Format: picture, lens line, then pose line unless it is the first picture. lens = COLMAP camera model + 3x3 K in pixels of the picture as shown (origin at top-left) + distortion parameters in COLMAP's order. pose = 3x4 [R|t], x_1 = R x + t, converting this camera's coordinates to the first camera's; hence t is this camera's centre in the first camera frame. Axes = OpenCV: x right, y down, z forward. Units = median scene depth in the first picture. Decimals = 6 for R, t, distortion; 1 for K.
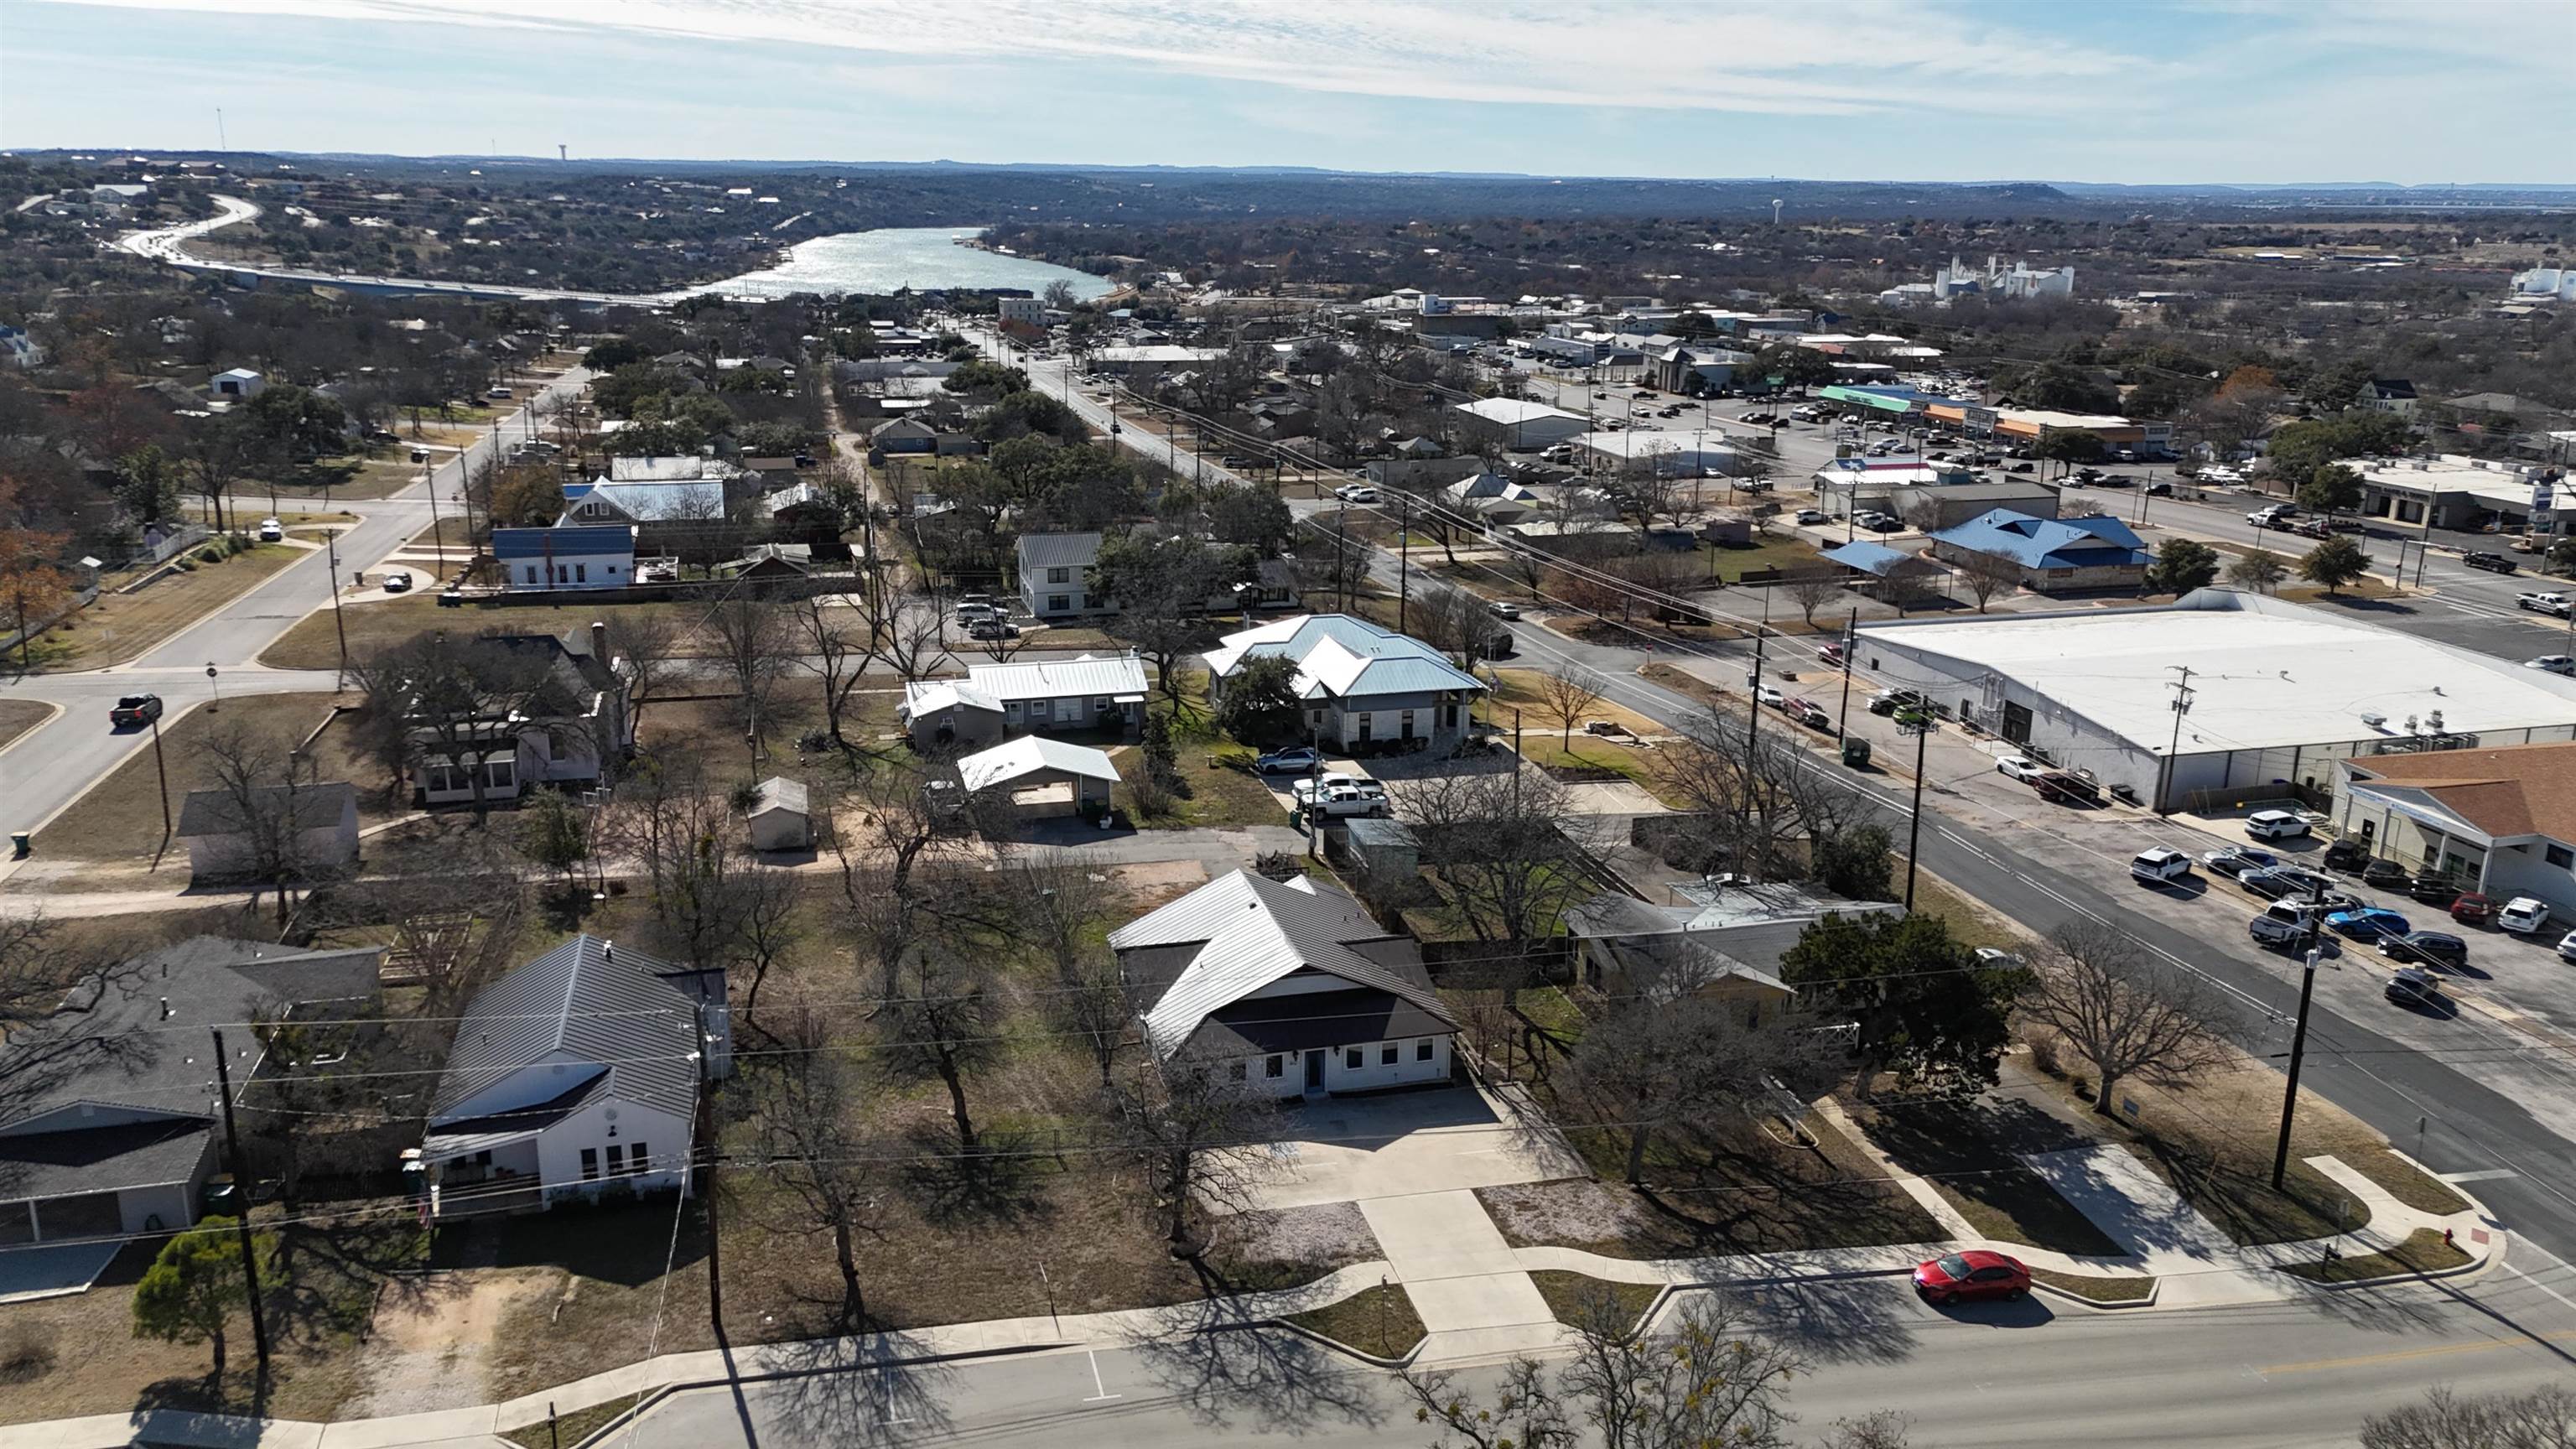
lens RADIAL K [[1855.9, 0, 1288.0], [0, 1855.9, 724.5], [0, 0, 1]] dist [0.069588, -0.053038]
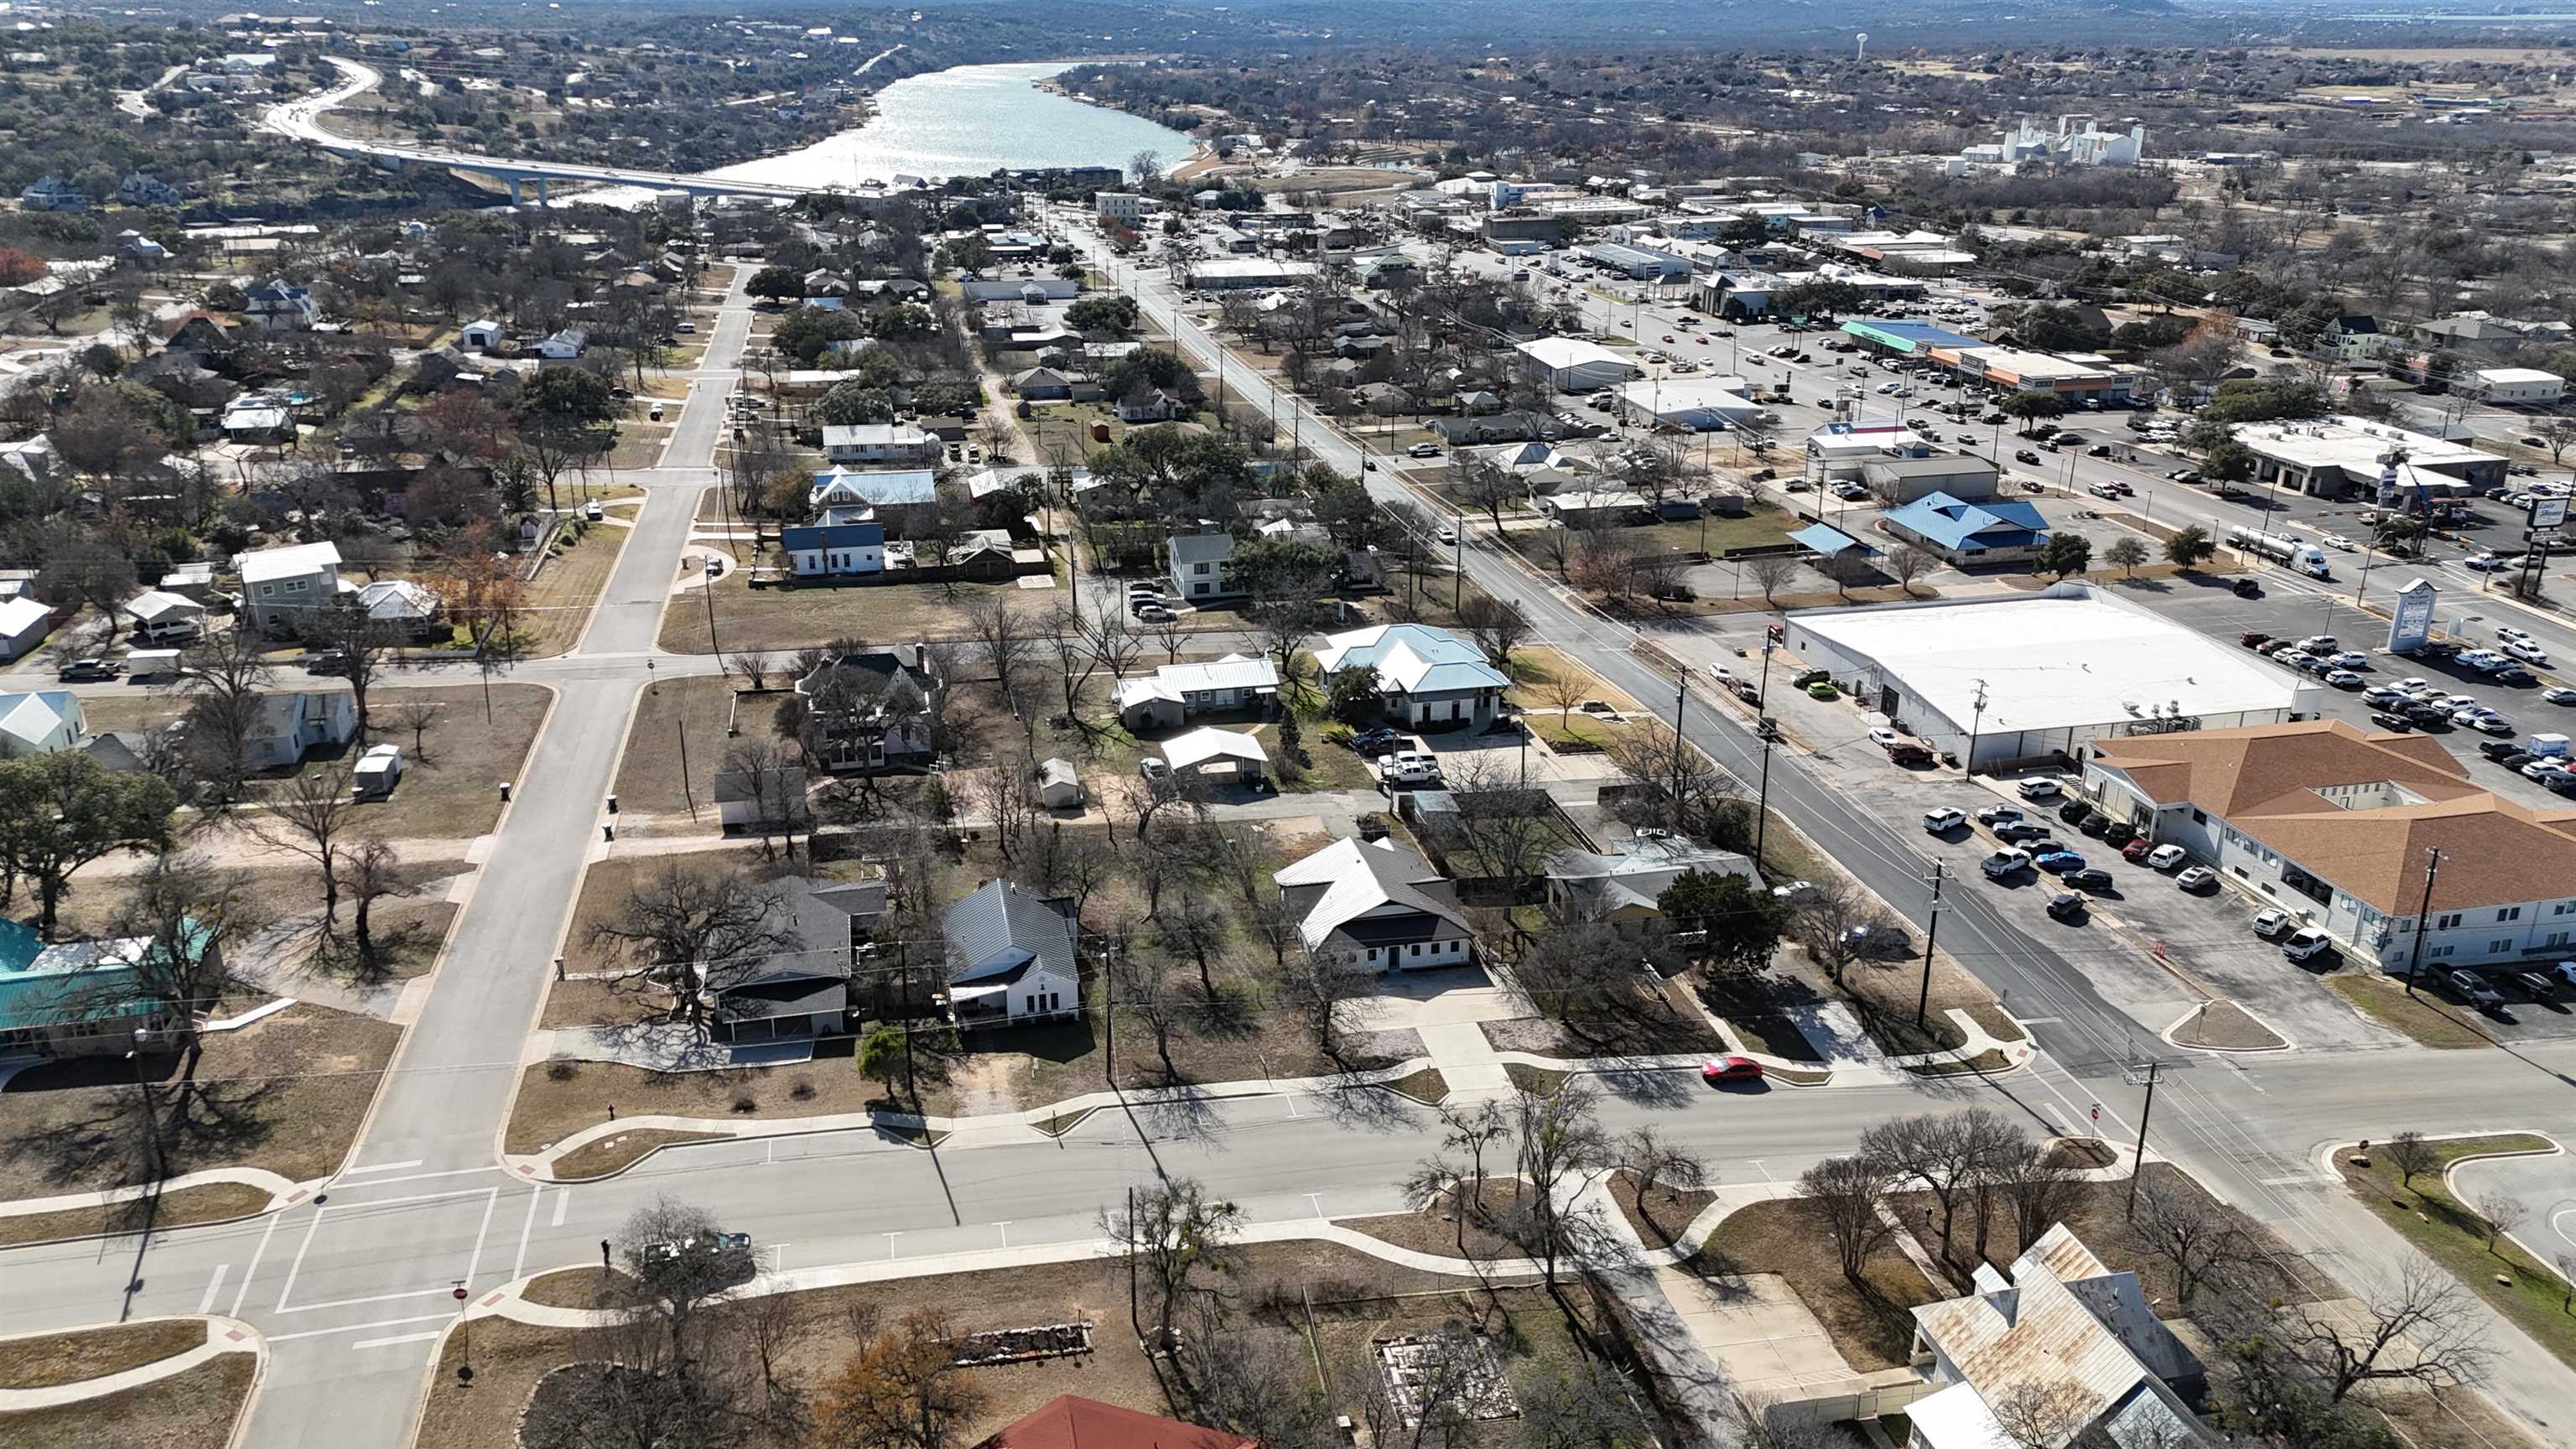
lens RADIAL K [[1813.2, 0, 1288.0], [0, 1813.2, 724.5], [0, 0, 1]] dist [0.096406, -0.117825]
pose [[0.999206, 0.006401, -0.039323, -0.012142], [-0.002929, 0.996140, 0.087731, -0.115684], [0.039733, -0.087546, 0.995368, -0.444145]]
